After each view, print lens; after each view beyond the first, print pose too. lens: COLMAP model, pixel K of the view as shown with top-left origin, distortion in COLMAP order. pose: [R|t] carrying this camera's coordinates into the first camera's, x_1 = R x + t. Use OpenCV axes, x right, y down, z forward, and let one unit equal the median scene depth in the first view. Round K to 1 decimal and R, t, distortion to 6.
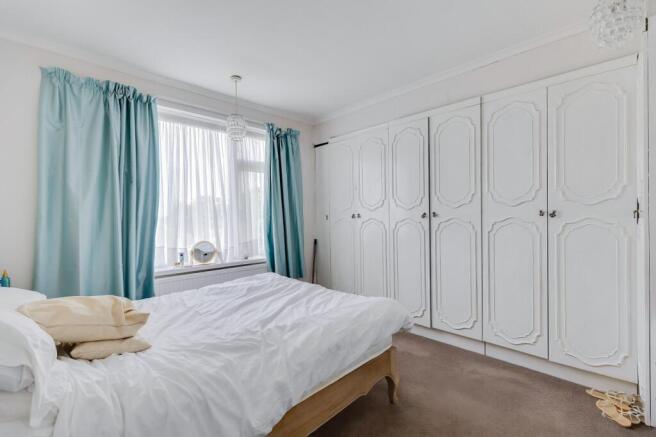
lens RADIAL K [[289.5, 0, 328.0], [0, 289.5, 218.5], [0, 0, 1]] dist [0.000880, -0.000068]
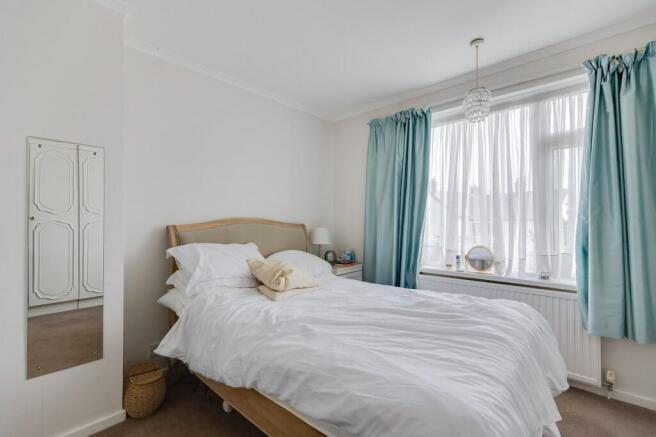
lens RADIAL K [[289.5, 0, 328.0], [0, 289.5, 218.5], [0, 0, 1]] dist [0.000880, -0.000068]
pose [[0.054295, 0.002289, -0.998522, 0.420704], [-0.003088, 0.999993, 0.002125, -0.004882], [0.998520, 0.002968, 0.054302, 0.510416]]
